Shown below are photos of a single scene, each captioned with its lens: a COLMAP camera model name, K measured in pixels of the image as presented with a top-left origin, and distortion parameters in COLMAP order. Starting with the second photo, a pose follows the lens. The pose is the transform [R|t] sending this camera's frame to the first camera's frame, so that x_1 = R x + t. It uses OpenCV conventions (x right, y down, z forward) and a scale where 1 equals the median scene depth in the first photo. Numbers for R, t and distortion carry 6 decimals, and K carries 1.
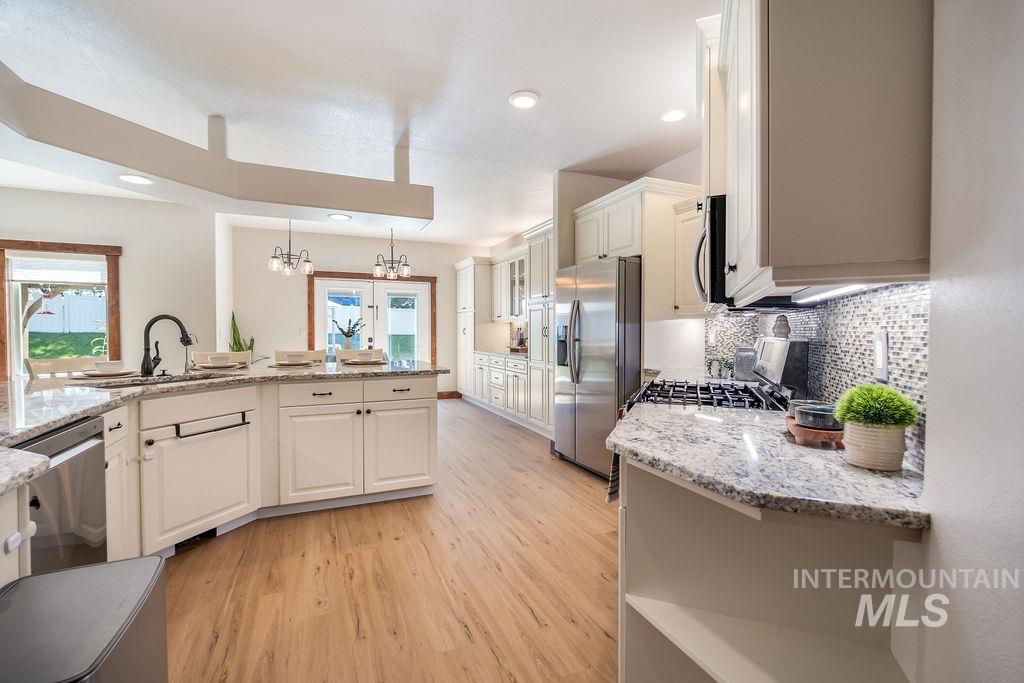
lens RADIAL K [[444.6, 0, 504.5], [0, 444.6, 343.2], [0, 0, 1]] dist [-0.002980, -0.002479]
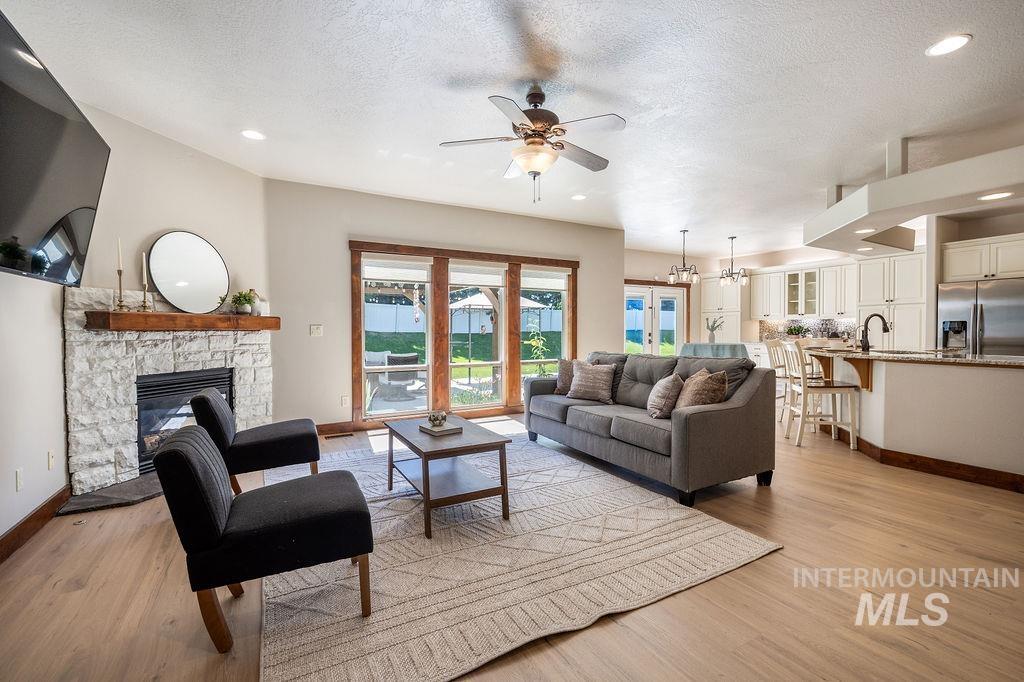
lens RADIAL K [[444.6, 0, 511.7], [0, 444.6, 341.0], [0, 0, 1]] dist [-0.002980, -0.002479]
pose [[0.993447, -0.010158, 0.113846, -0.847543], [0.010895, 0.999923, -0.005857, 0.012702], [-0.113777, 0.007059, 0.993481, -0.177886]]
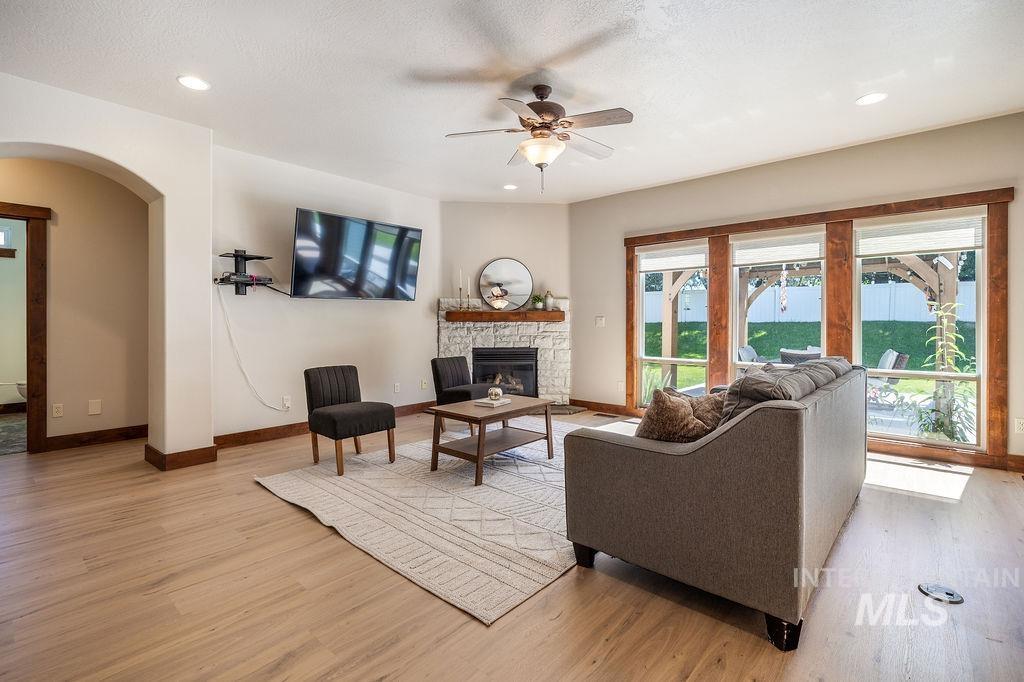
lens RADIAL K [[469.2, 0, 507.6], [0, 469.2, 323.4], [0, 0, 1]] dist [-0.001034, -0.001053]
pose [[0.427061, -0.001775, -0.904221, -0.392325], [-0.024081, 0.999621, -0.013336, 0.008354], [0.903902, 0.027470, 0.426857, 0.020859]]
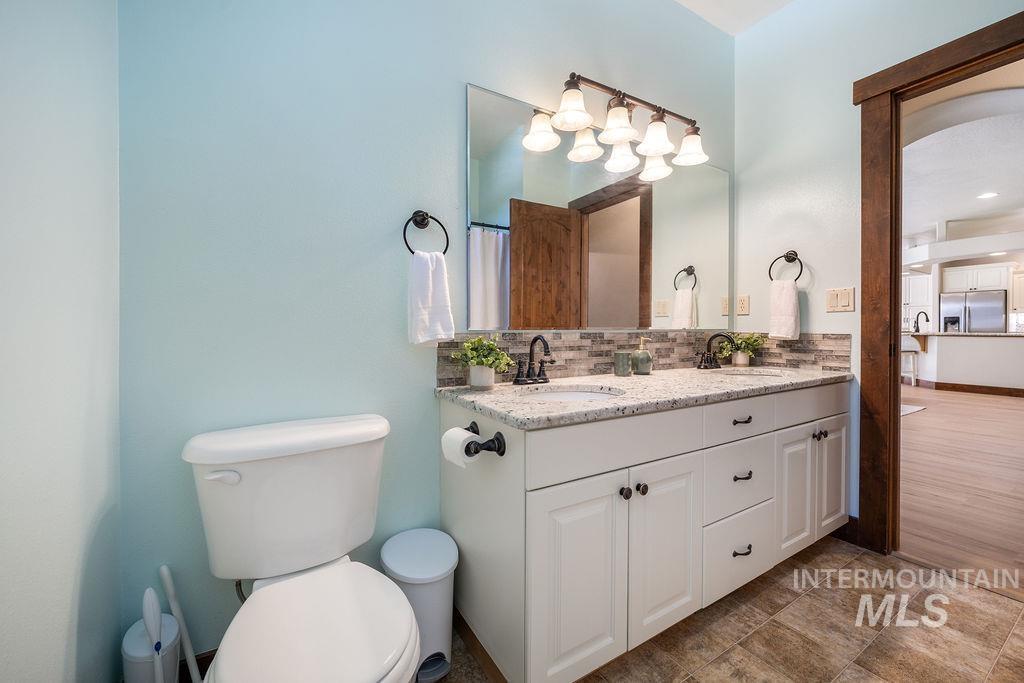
lens RADIAL K [[416.5, 0, 463.2], [0, 416.5, 329.9], [0, 0, 1]] dist [0.001242, -0.001581]
pose [[0.991477, -0.002721, 0.130256, -1.522183], [0.005612, 0.999746, -0.021833, 0.037541], [-0.130164, 0.022378, 0.991240, -0.492124]]
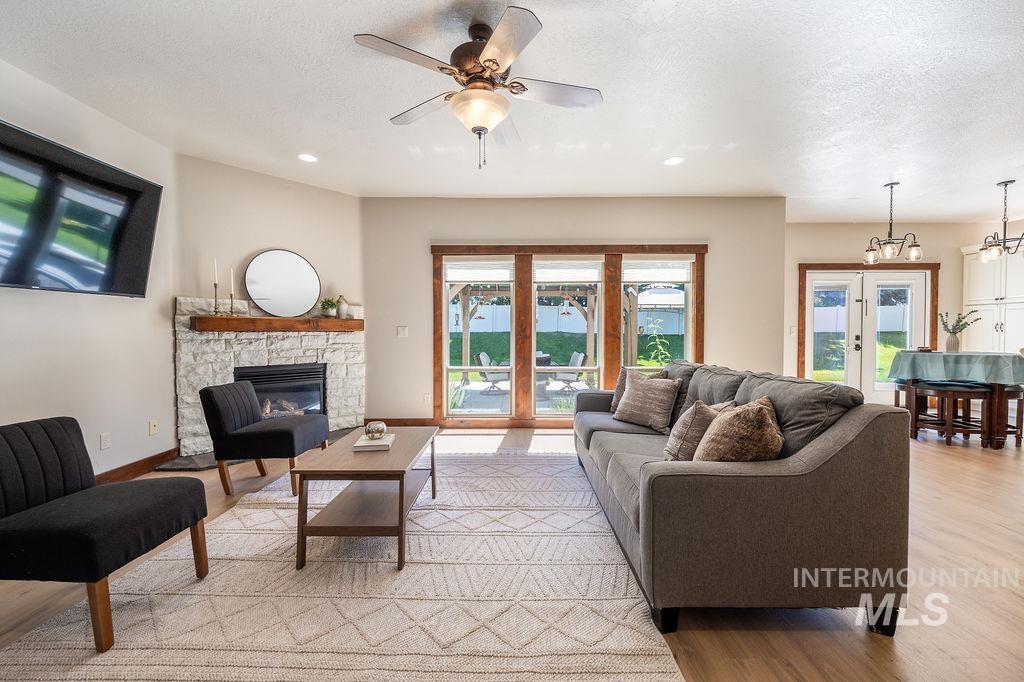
lens RADIAL K [[416.5, 0, 511.4], [0, 416.5, 340.4], [0, 0, 1]] dist [0.001242, -0.001581]
pose [[0.921075, 0.002978, -0.389373, -0.636533], [-0.006924, 0.999938, -0.008732, 0.009176], [0.389323, 0.010739, 0.921039, -0.036644]]
